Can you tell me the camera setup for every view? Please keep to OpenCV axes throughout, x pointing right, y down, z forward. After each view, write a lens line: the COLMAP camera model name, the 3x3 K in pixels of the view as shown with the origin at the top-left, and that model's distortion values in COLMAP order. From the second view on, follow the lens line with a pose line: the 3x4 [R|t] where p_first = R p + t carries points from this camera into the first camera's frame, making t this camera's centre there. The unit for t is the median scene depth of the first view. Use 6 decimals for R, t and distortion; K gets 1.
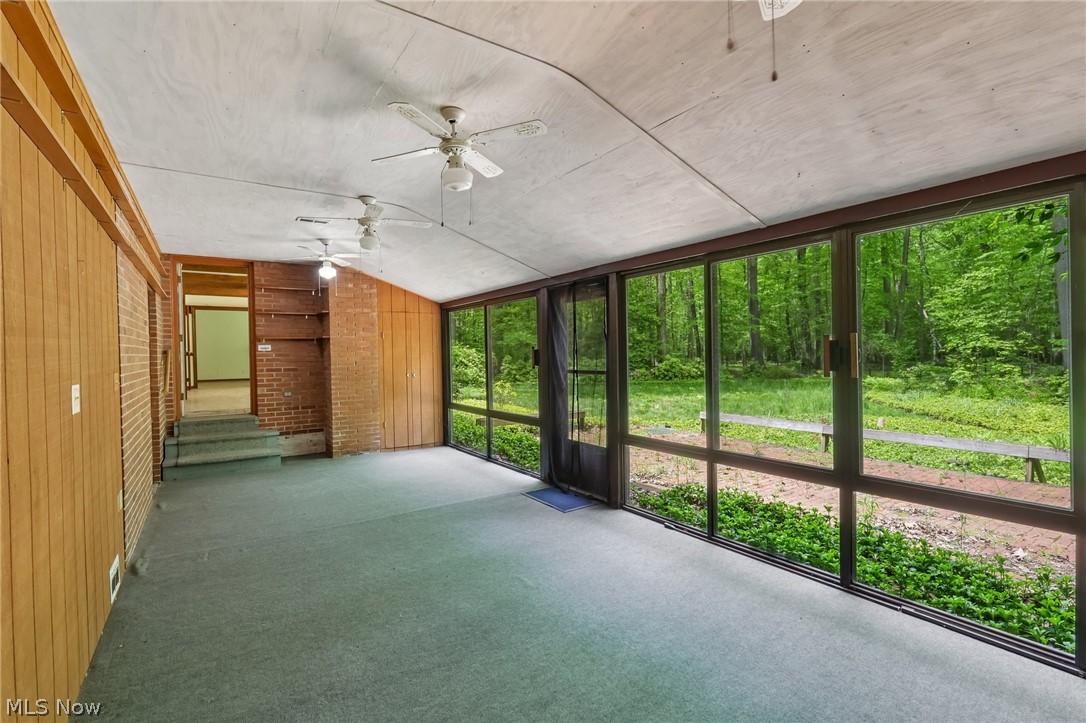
lens RADIAL K [[498.1, 0, 539.4], [0, 498.1, 355.6], [0, 0, 1]] dist [-0.005844, 0.001815]
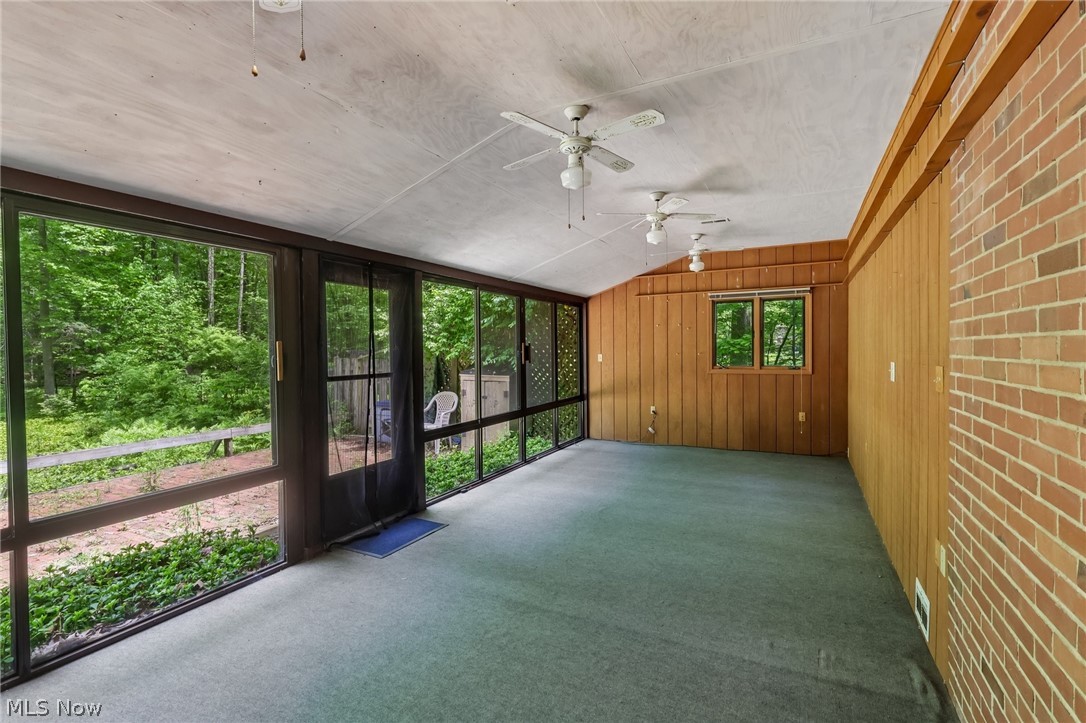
lens RADIAL K [[498.1, 0, 545.1], [0, 498.1, 364.4], [0, 0, 1]] dist [-0.005844, 0.001815]
pose [[-0.490375, 0.004164, 0.871502, -0.767966], [0.031784, 0.999409, 0.013109, 0.012146], [-0.870932, 0.034129, -0.490217, 1.175701]]
